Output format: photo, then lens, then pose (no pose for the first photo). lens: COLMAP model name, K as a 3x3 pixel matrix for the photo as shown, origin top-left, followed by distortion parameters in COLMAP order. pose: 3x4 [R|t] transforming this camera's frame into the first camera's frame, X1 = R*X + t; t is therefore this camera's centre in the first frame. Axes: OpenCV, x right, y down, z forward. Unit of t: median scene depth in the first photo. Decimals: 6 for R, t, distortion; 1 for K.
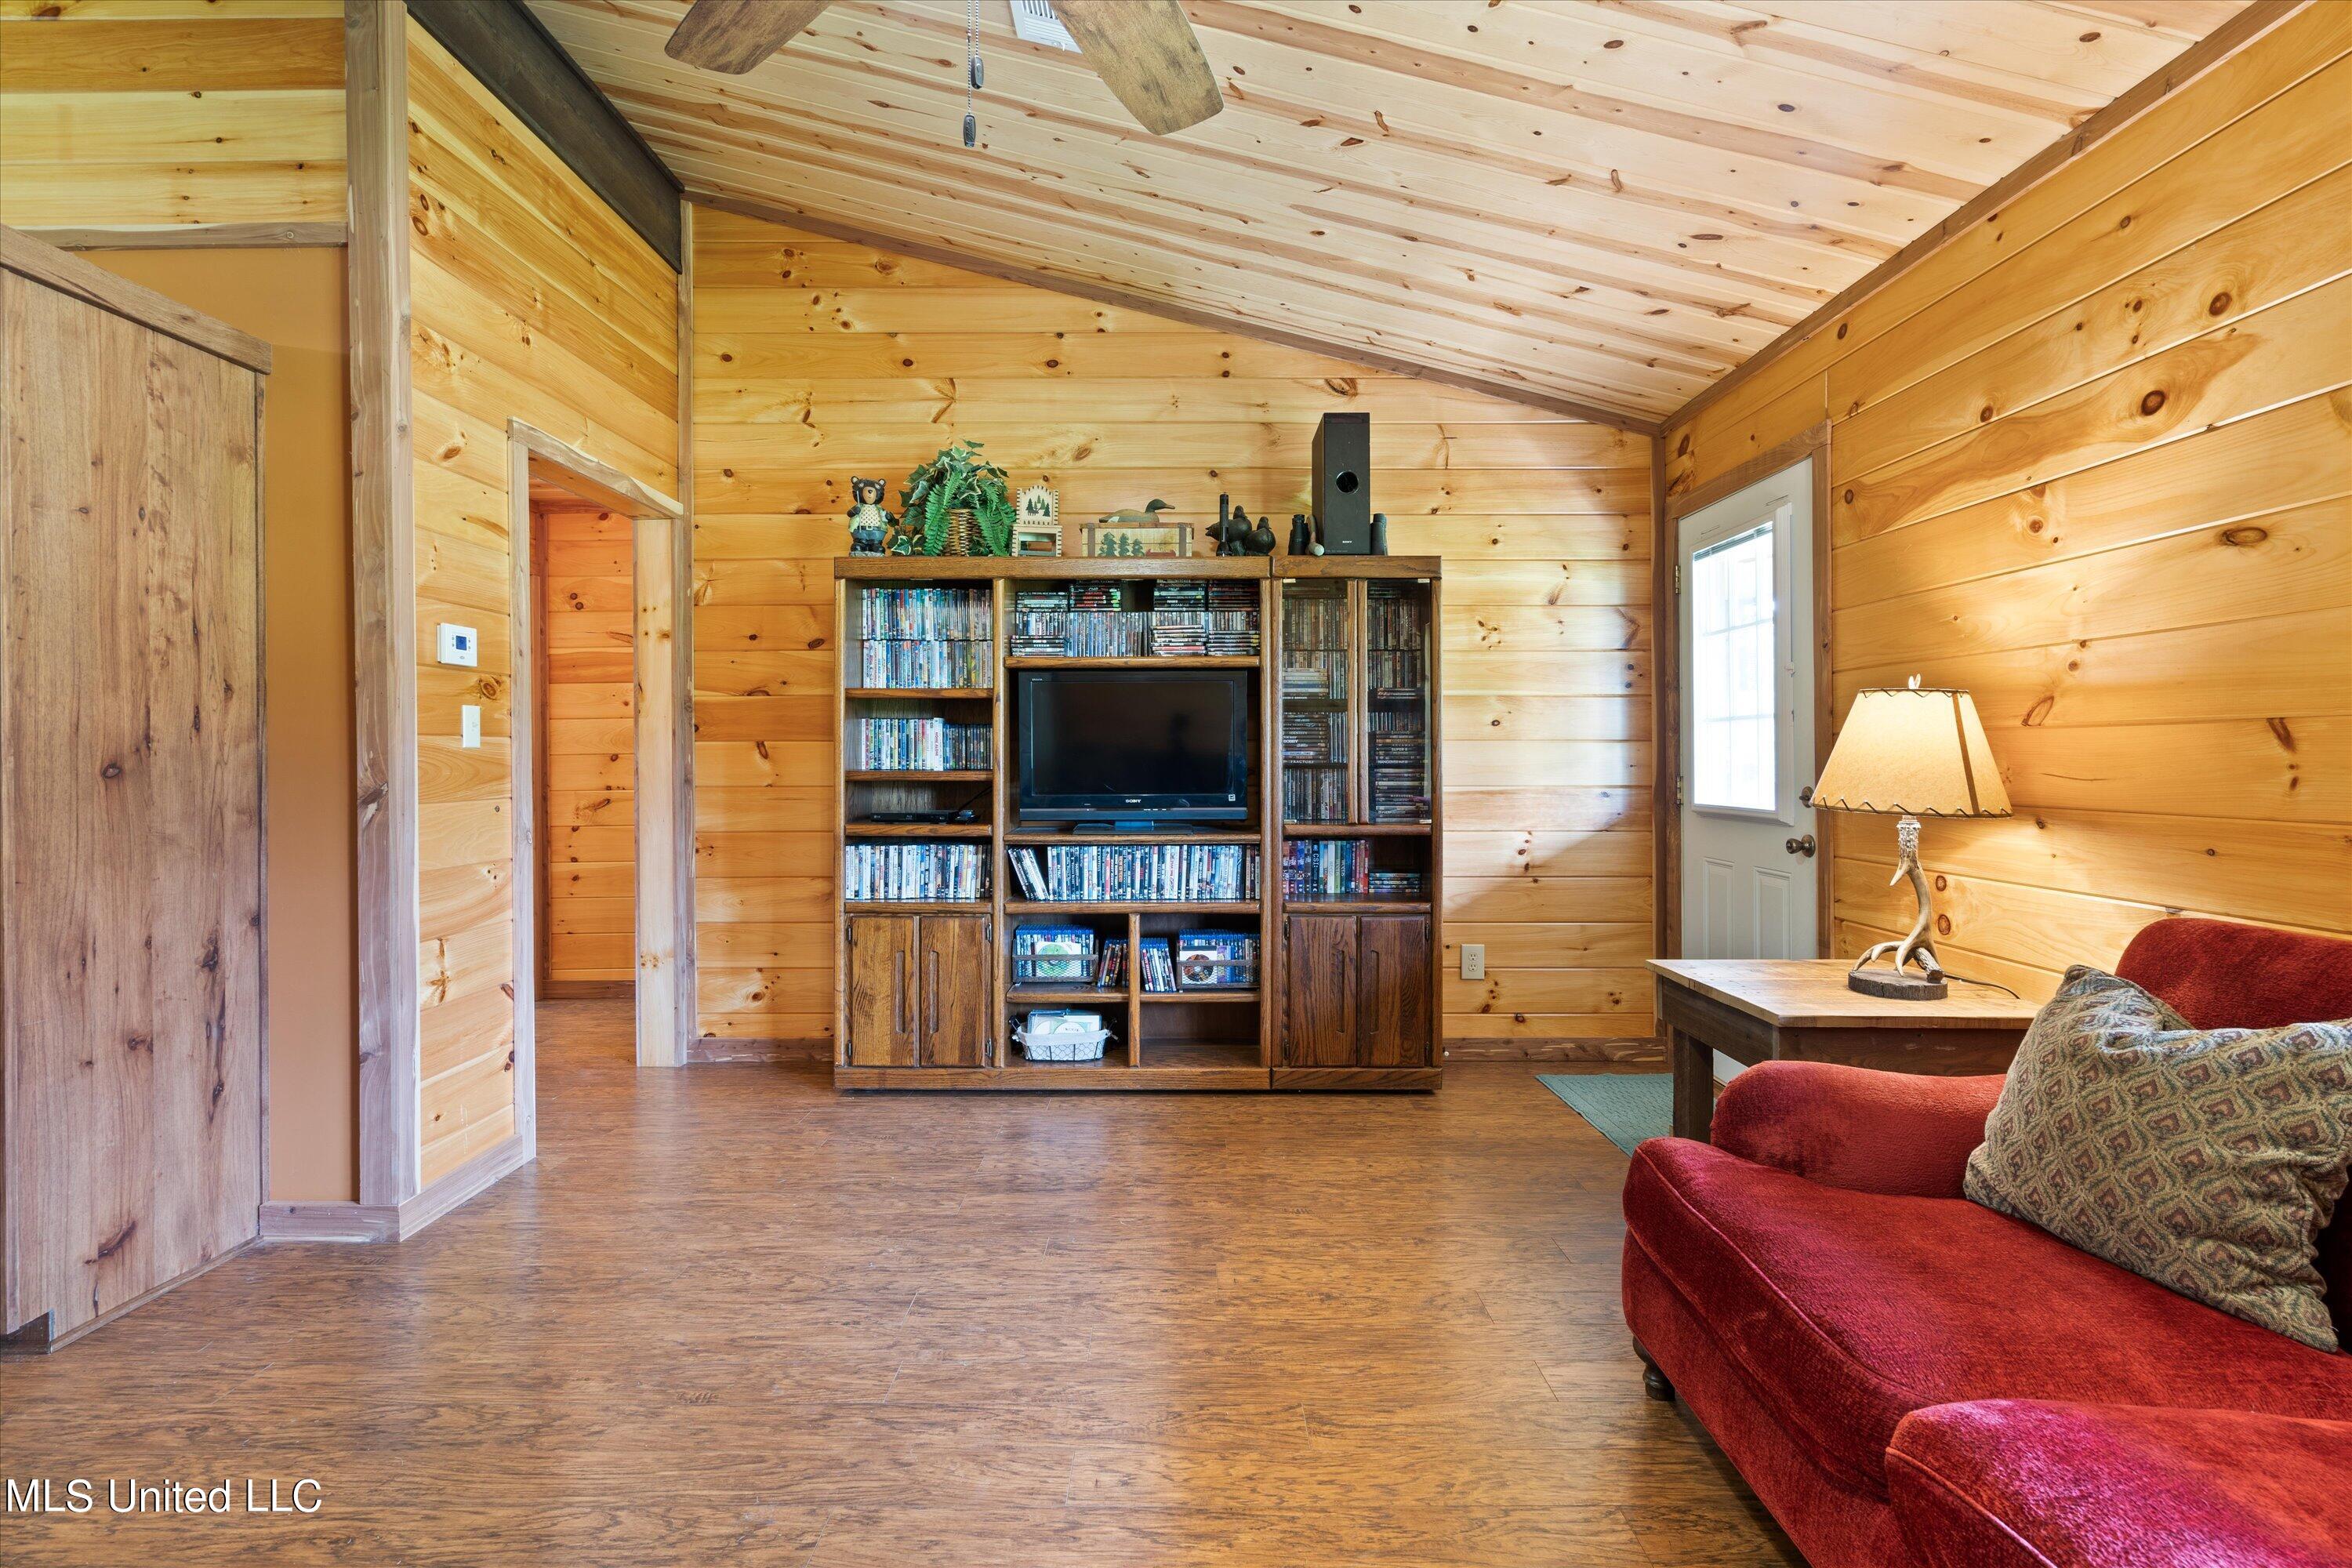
lens RADIAL K [[1118.5, 0, 1187.2], [0, 1118.5, 755.3], [0, 0, 1]] dist [-0.004658, 0.004754]
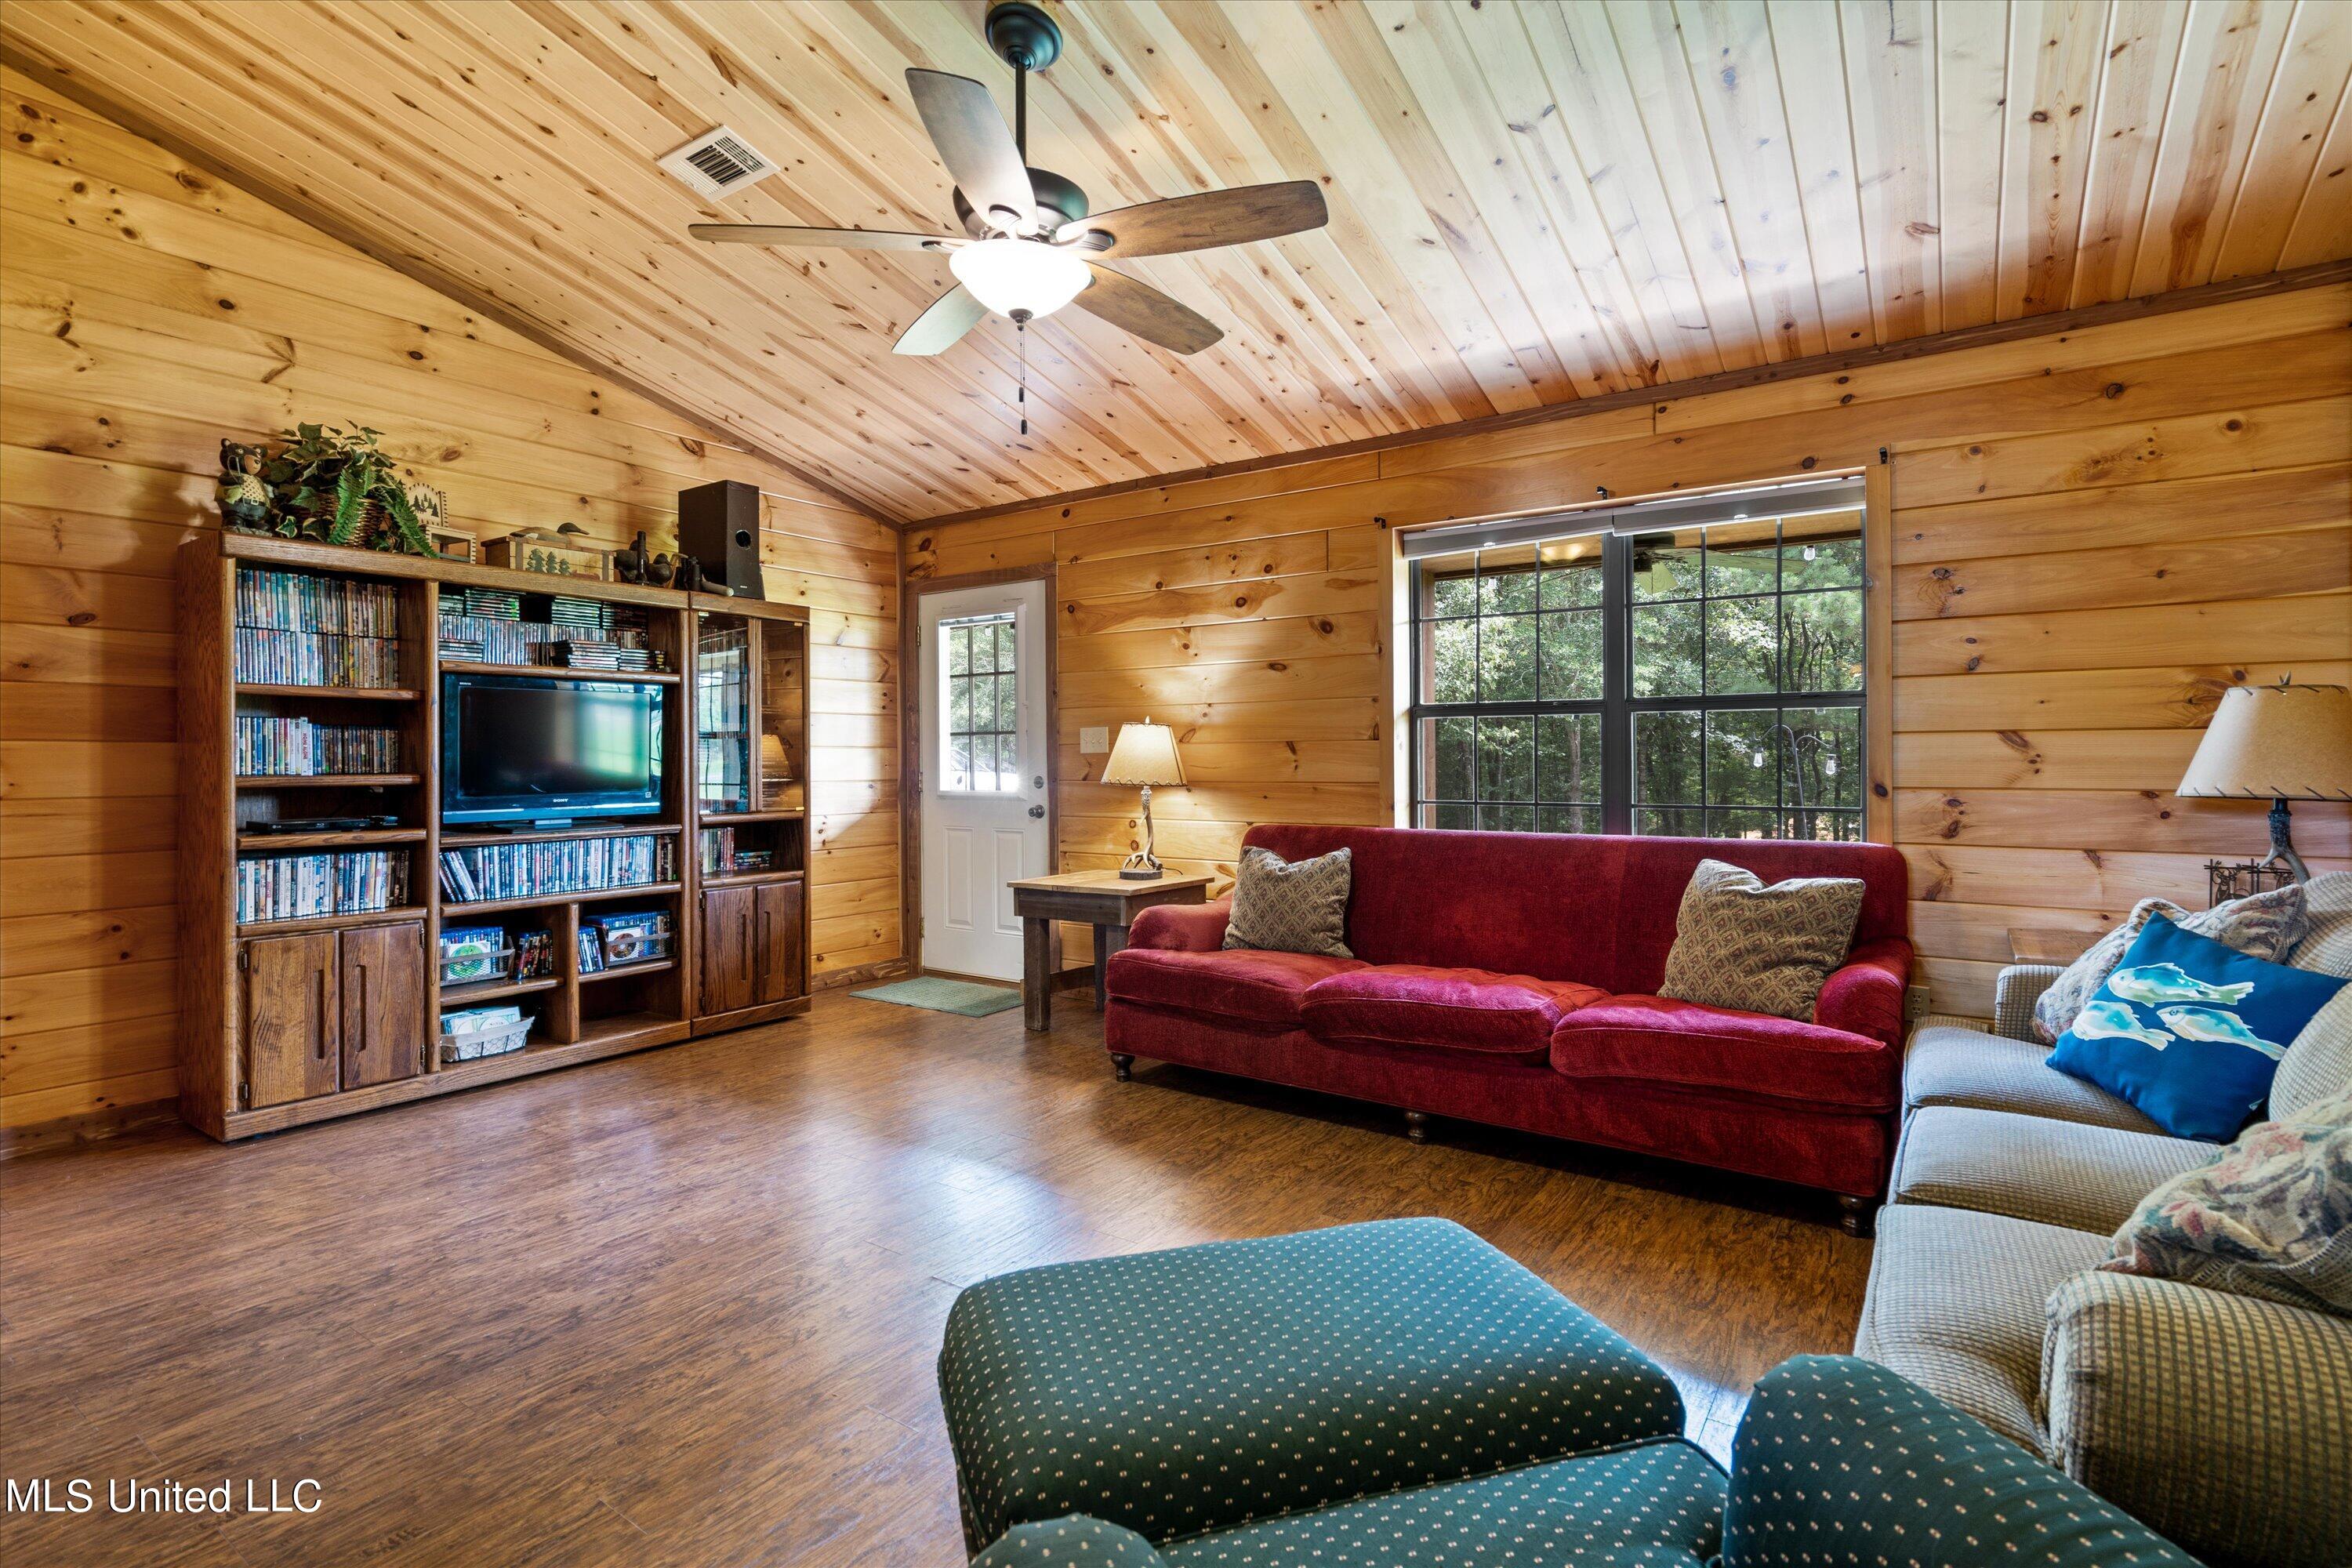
lens RADIAL K [[1118.5, 0, 1187.2], [0, 1118.5, 755.3], [0, 0, 1]] dist [-0.004658, 0.004754]
pose [[0.566720, 0.000667, 0.823910, -0.606643], [0.002748, 0.999993, -0.002700, 0.001821], [-0.823906, 0.003794, 0.566714, -0.113912]]
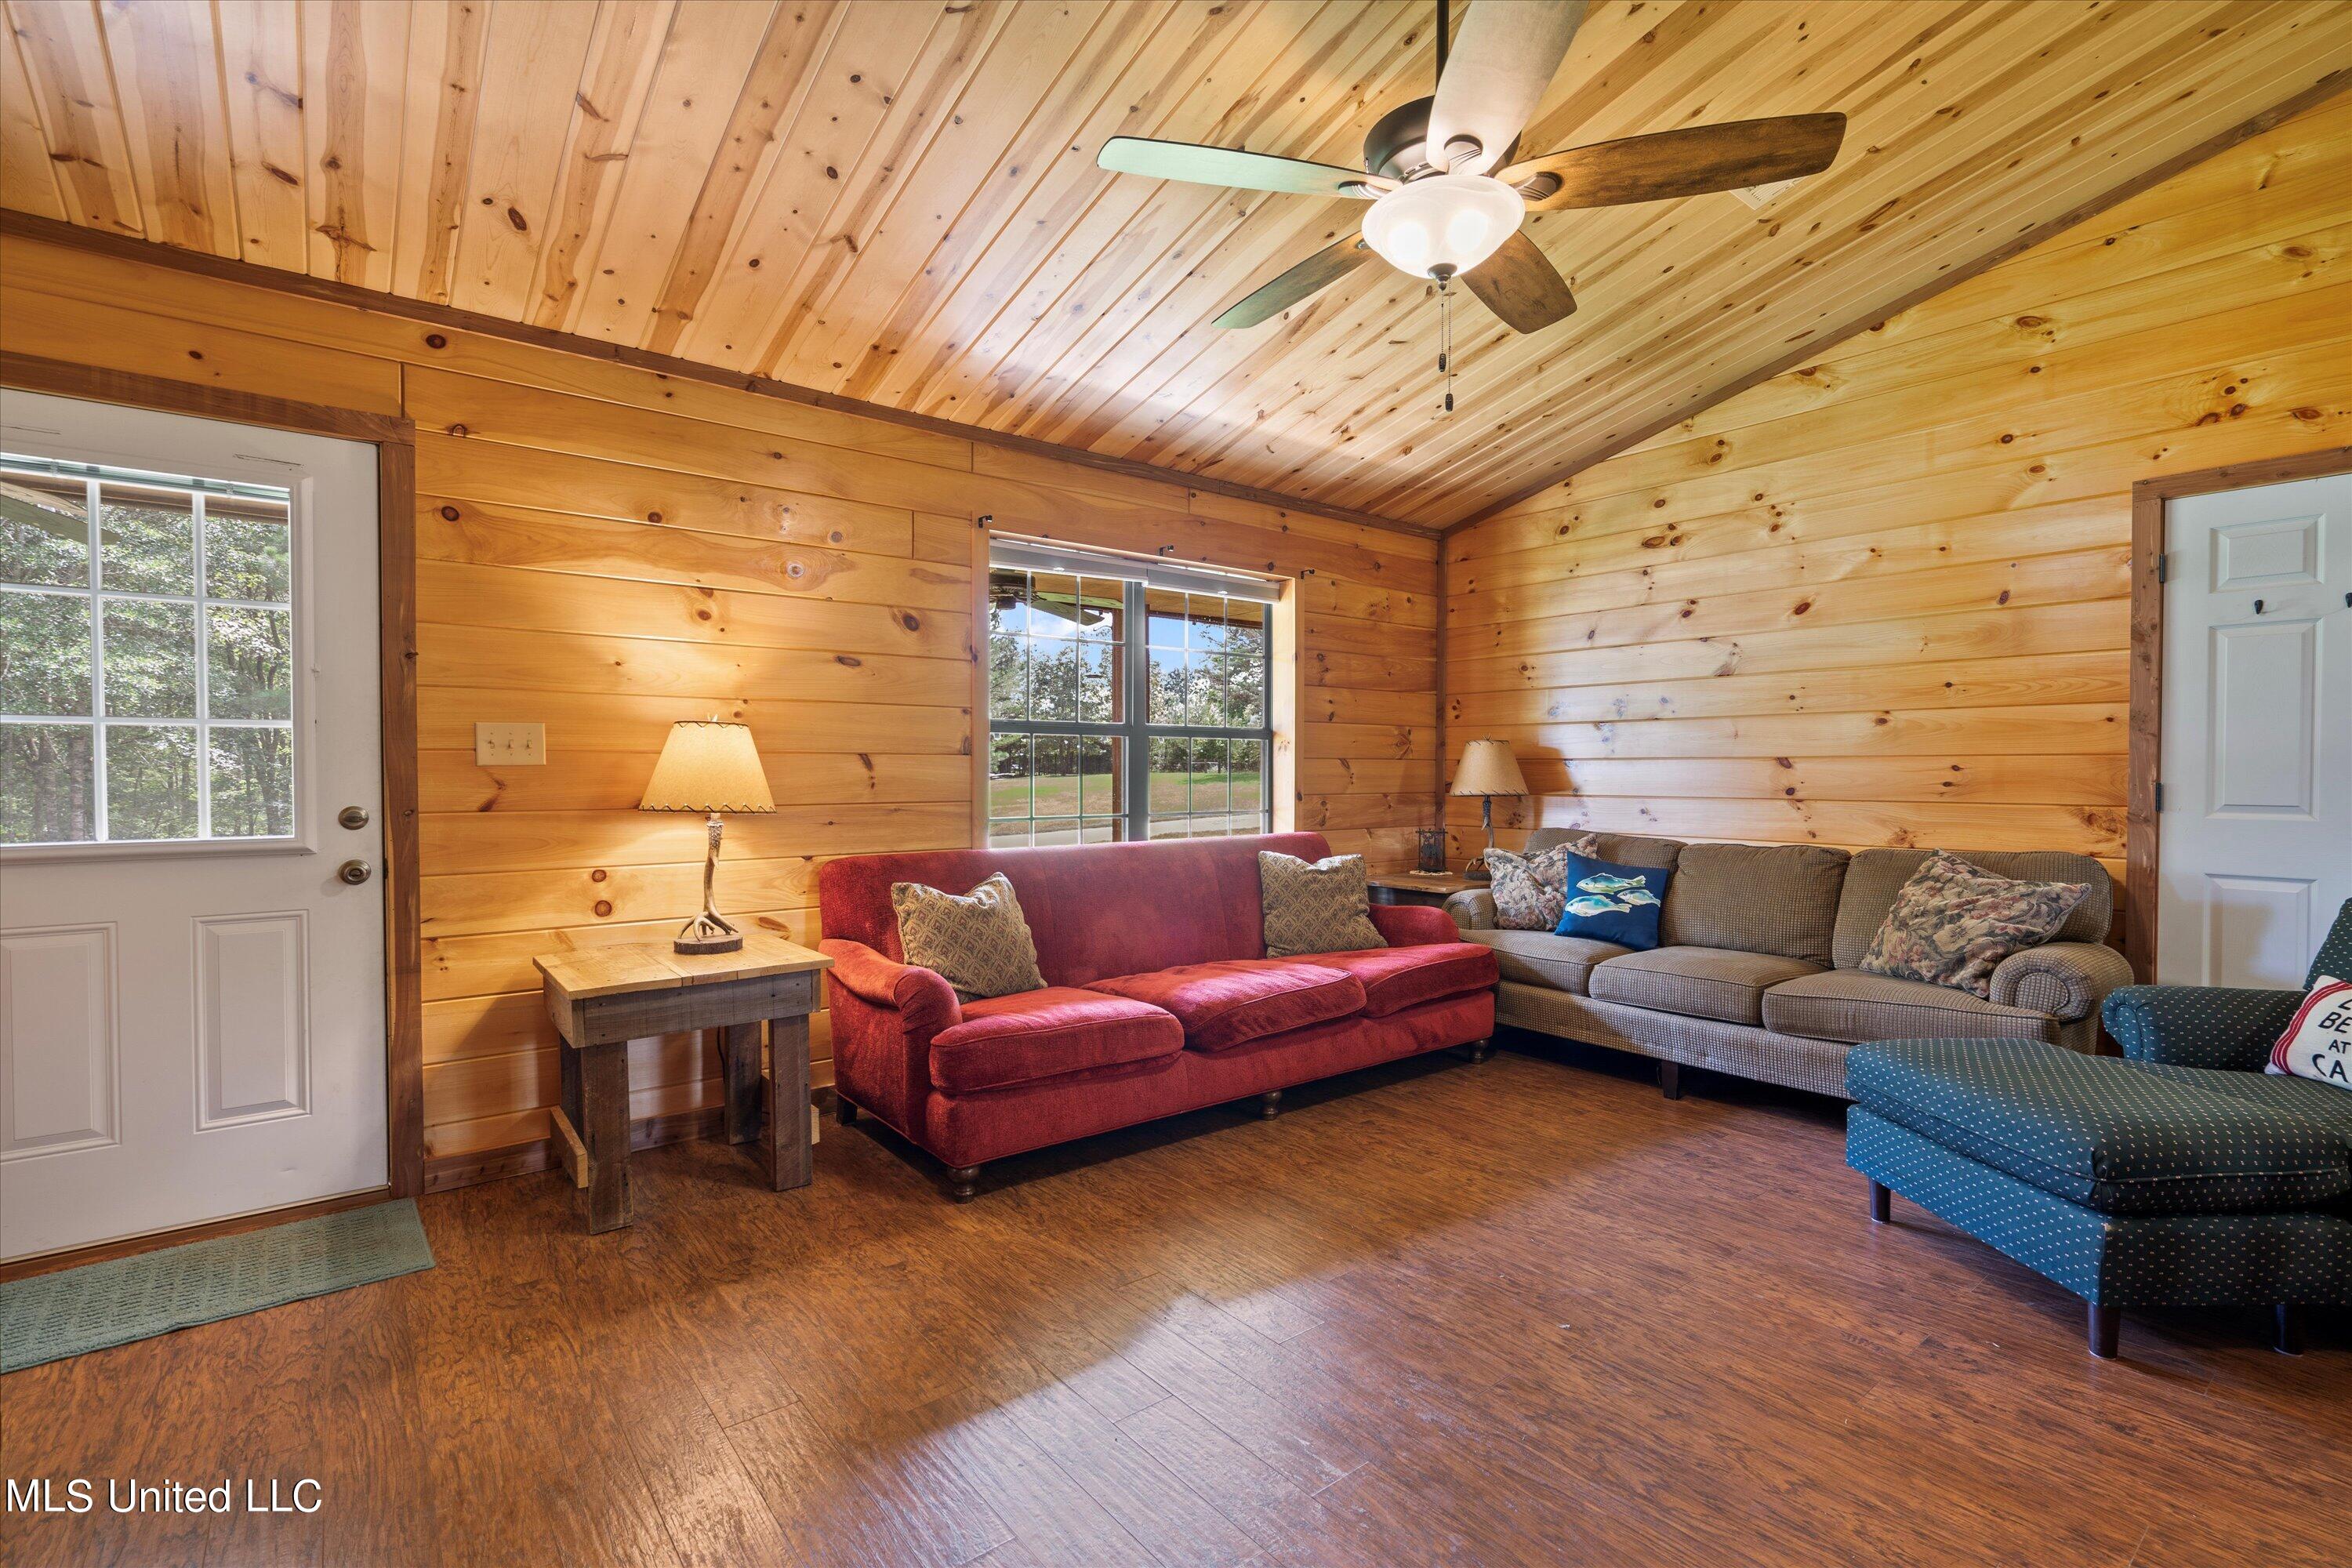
lens RADIAL K [[1062.6, 0, 1170.0], [0, 1062.6, 784.5], [0, 0, 1]] dist [-0.001271, 0.000909]
pose [[-0.619943, -0.007918, 0.784607, -0.454122], [0.000034, 0.999949, 0.010118, 0.001480], [-0.784647, 0.006299, -0.619911, 0.882746]]
